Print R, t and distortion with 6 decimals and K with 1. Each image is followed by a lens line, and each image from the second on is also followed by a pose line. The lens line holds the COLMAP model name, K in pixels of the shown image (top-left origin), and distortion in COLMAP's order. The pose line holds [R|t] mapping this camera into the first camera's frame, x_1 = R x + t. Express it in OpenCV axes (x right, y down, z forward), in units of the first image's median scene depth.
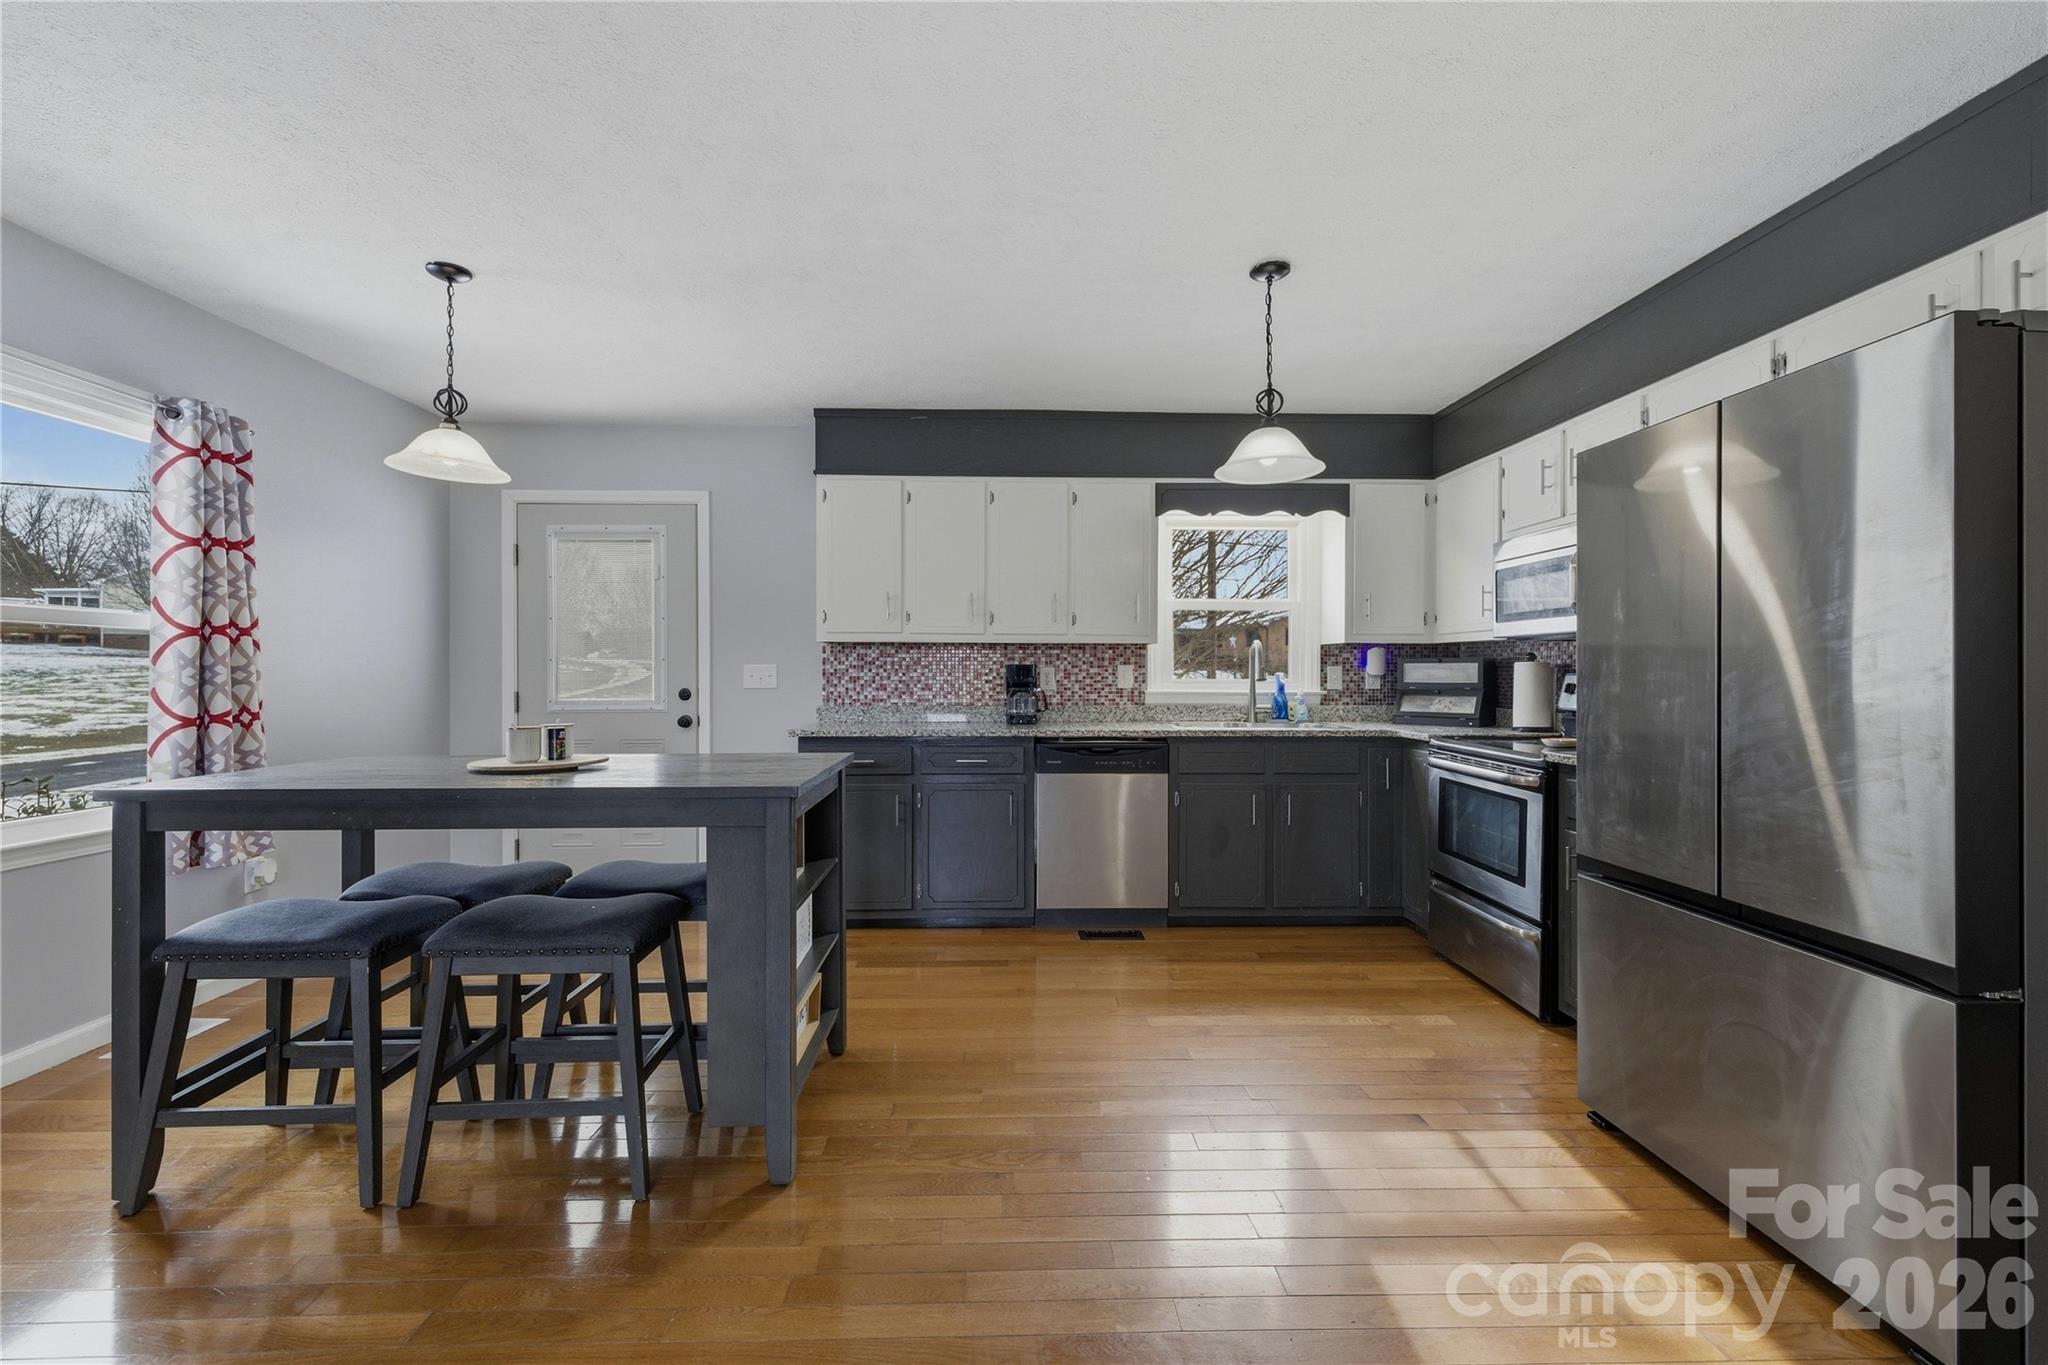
lens RADIAL K [[859.7, 0, 1016.5], [0, 859.7, 679.1], [0, 0, 1]] dist [0.002774, 0.000109]
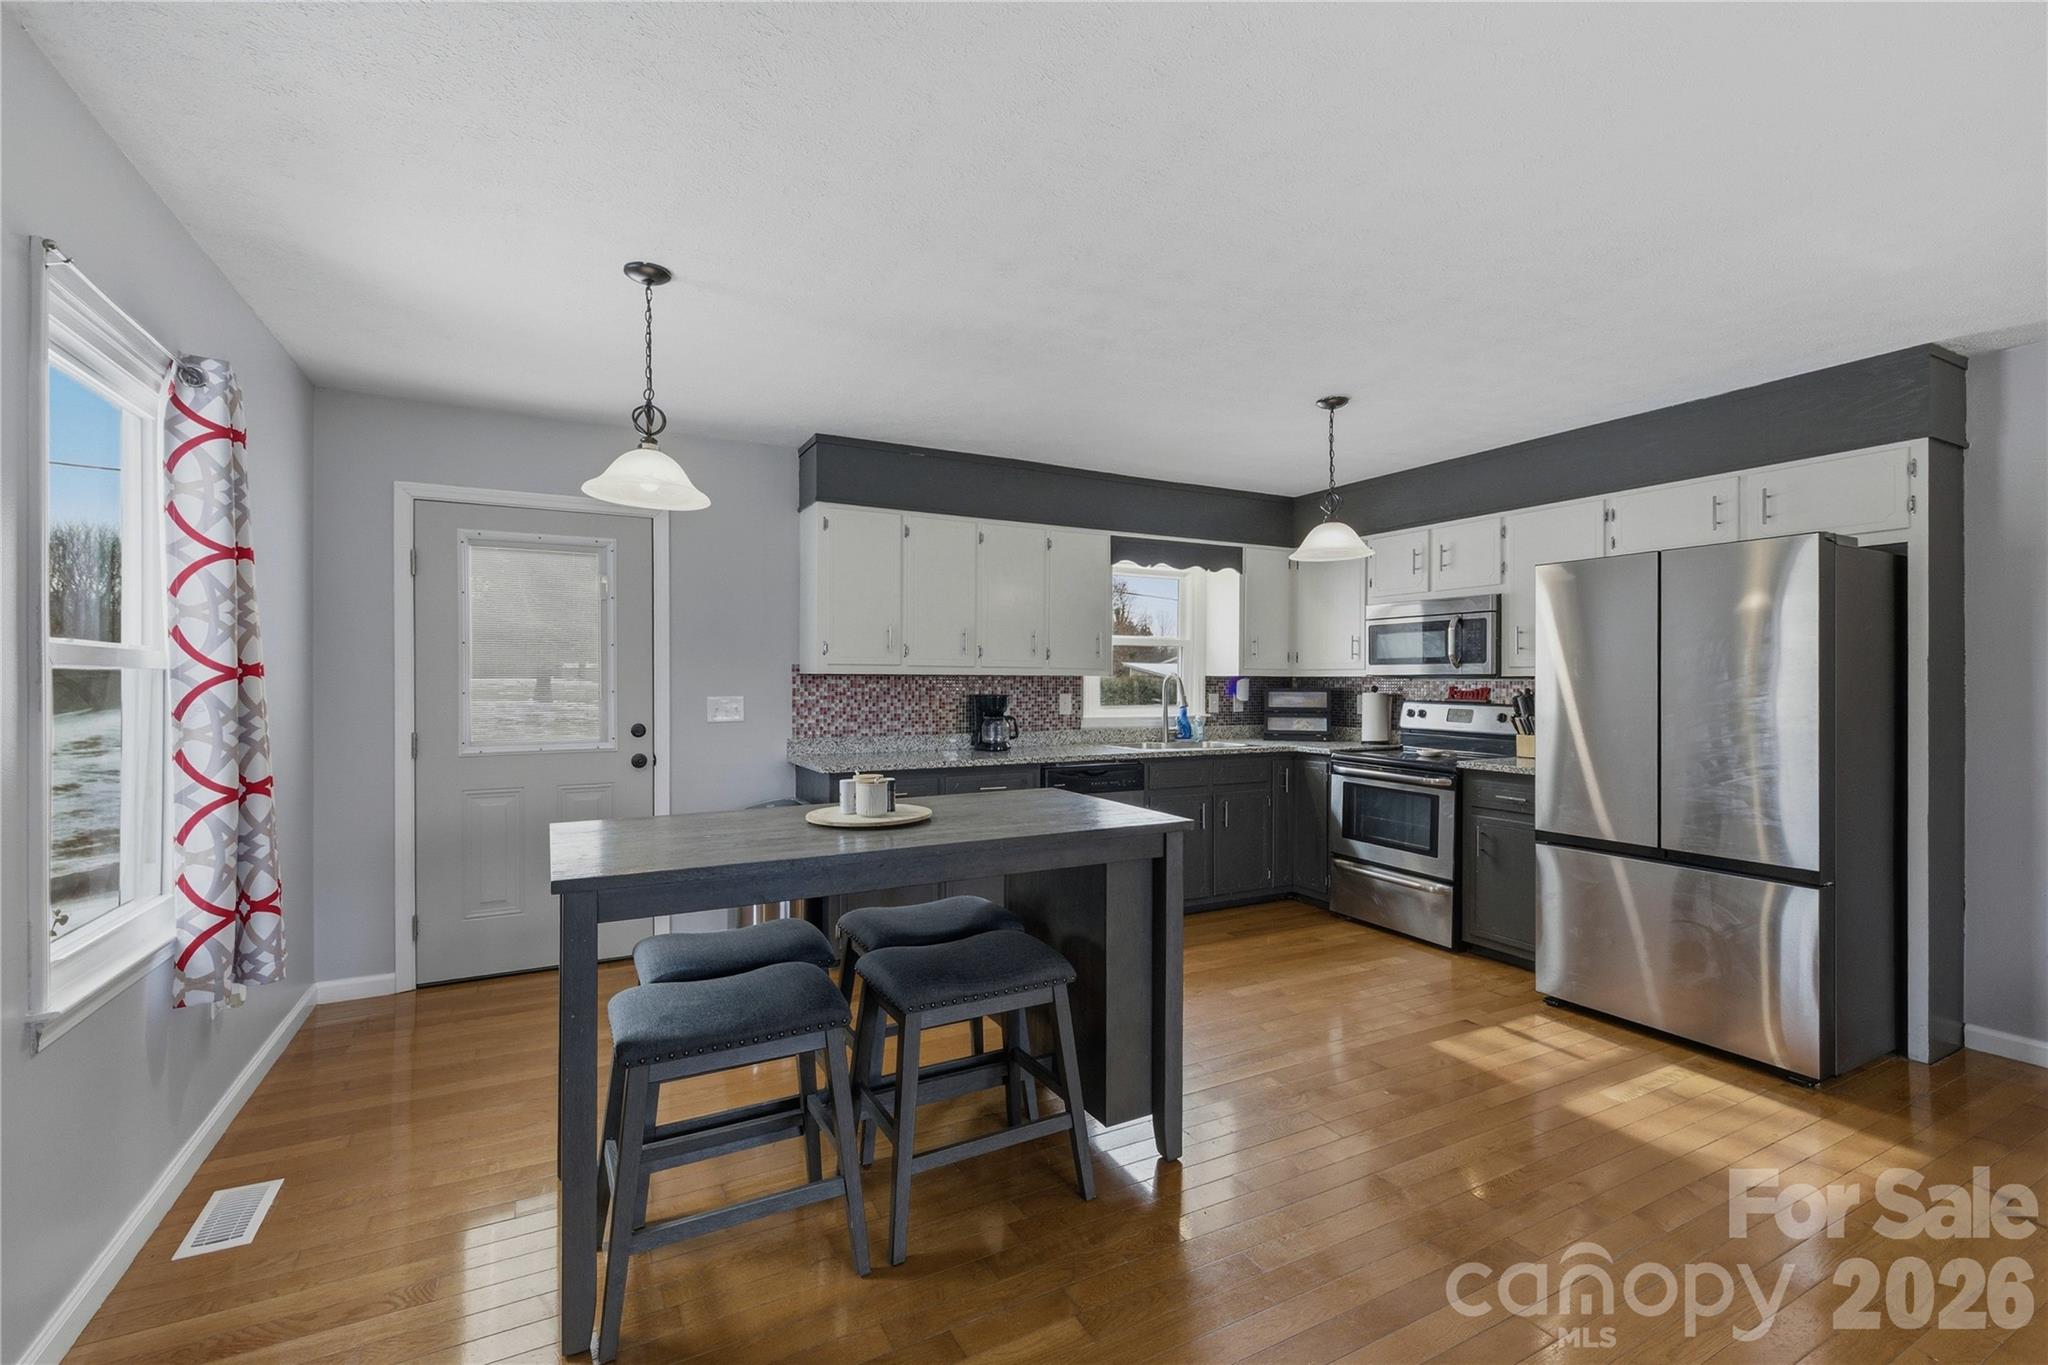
lens RADIAL K [[885.4, 0, 1020.1], [0, 885.4, 687.7], [0, 0, 1]] dist [0.003575, 0.000144]
pose [[0.896325, -0.003269, 0.443385, -0.464014], [0.002880, 0.999995, 0.001551, -0.028374], [-0.443388, -0.000113, 0.896330, 0.002927]]
